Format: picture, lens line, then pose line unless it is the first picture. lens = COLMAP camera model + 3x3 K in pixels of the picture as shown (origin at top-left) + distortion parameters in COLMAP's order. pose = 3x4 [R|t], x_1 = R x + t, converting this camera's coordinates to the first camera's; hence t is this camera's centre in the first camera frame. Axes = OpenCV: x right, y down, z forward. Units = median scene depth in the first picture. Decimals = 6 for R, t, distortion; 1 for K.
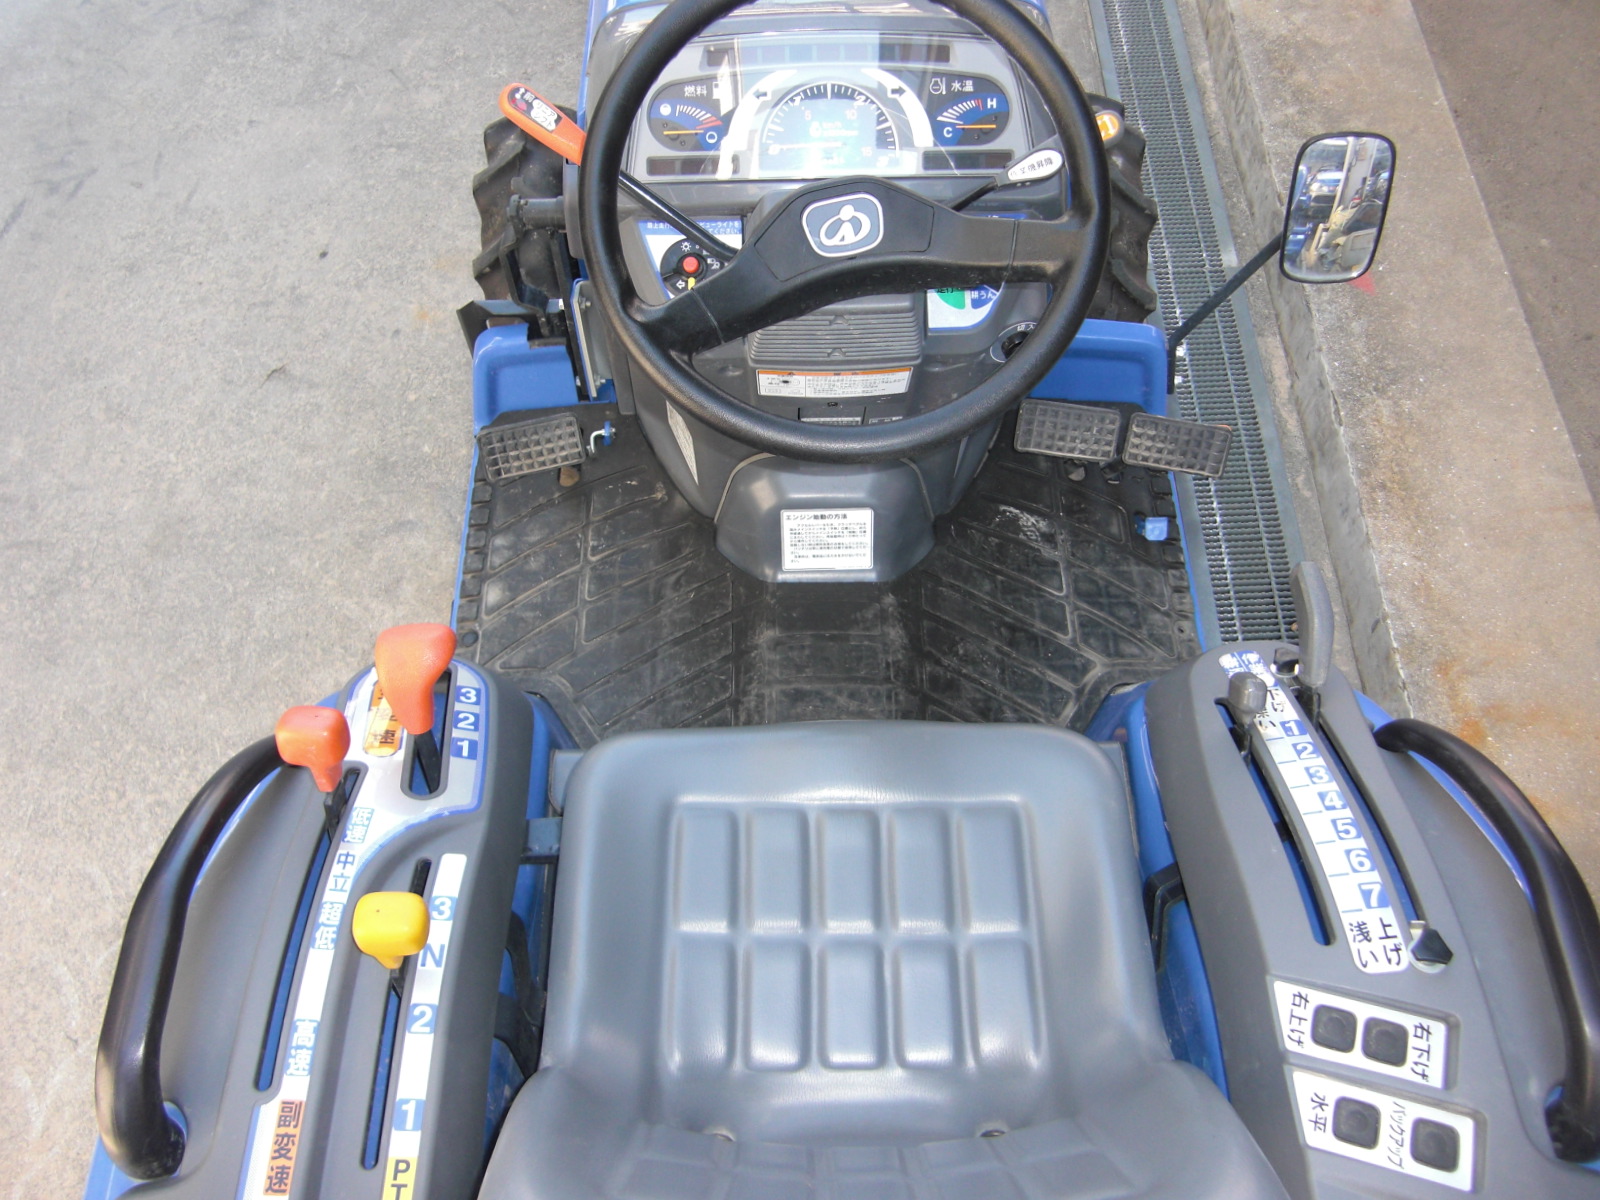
lens RADIAL K [[1271.2, 0, 799.9], [0, 1271.2, 593.2], [0, 0, 1]] dist [-0.070834, 0.032993]
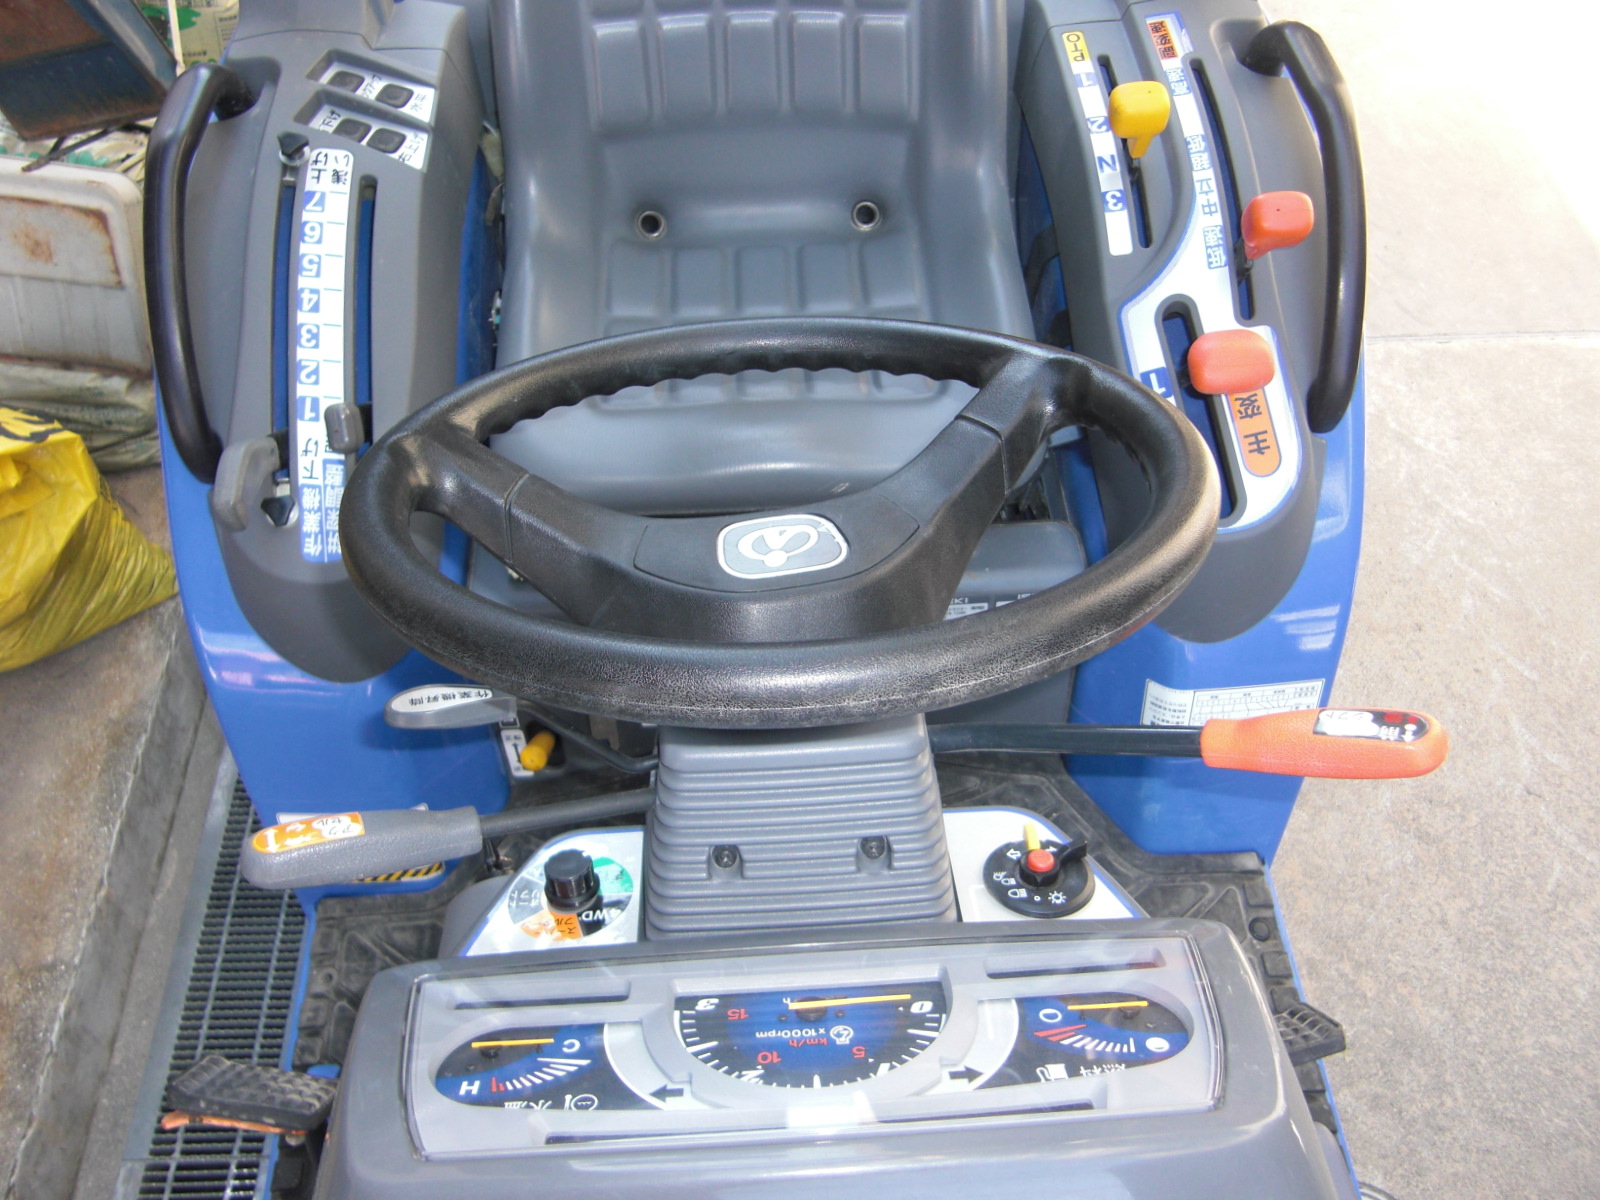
lens RADIAL K [[1271.2, 0, 789.8], [0, 1271.2, 595.0], [0, 0, 1]] dist [-0.070834, 0.032993]
pose [[-0.999345, 0.034899, -0.009546, 0.039467], [-0.023585, -0.428258, 0.903348, -0.931949], [0.027438, 0.902982, 0.428801, 0.804275]]
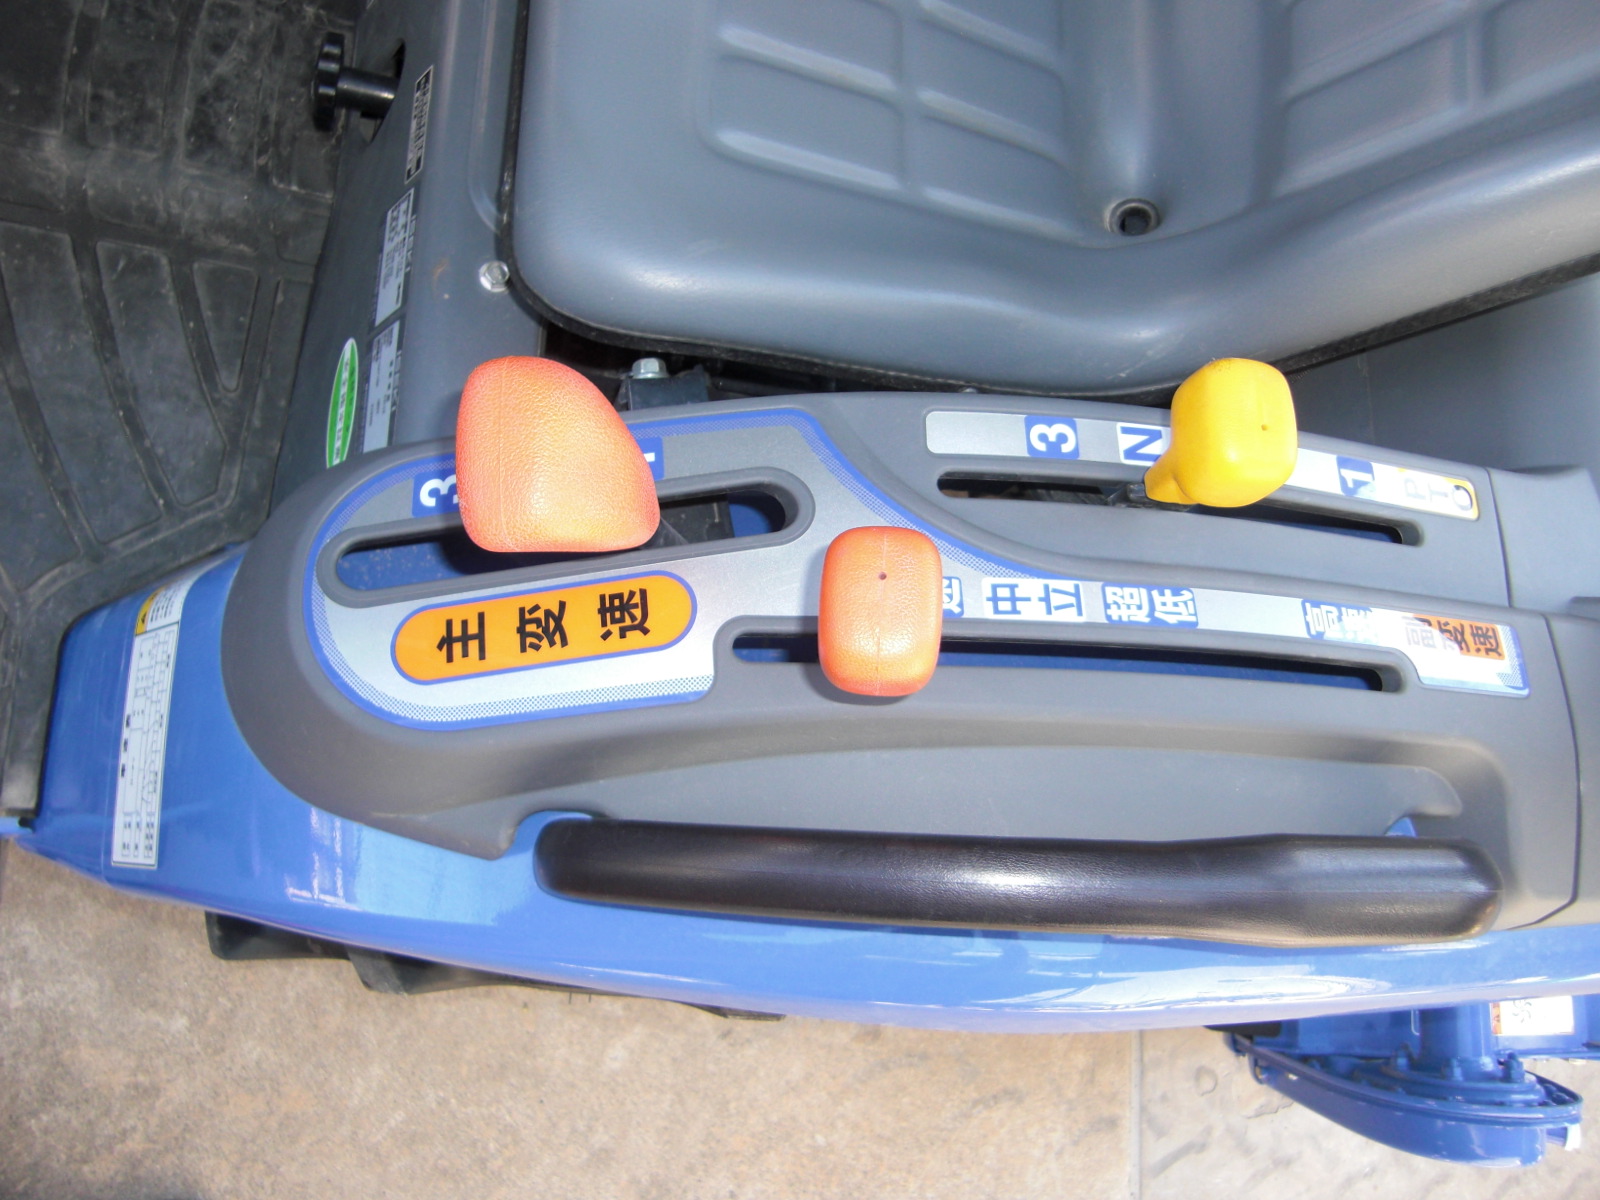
lens RADIAL K [[1271.2, 0, 792.7], [0, 1271.2, 598.7], [0, 0, 1]] dist [-0.070834, 0.032993]
pose [[0.042020, -0.981206, 0.188333, -0.450999], [0.584195, 0.177048, 0.792067, -0.233703], [-0.810525, 0.076740, 0.580655, 0.760998]]
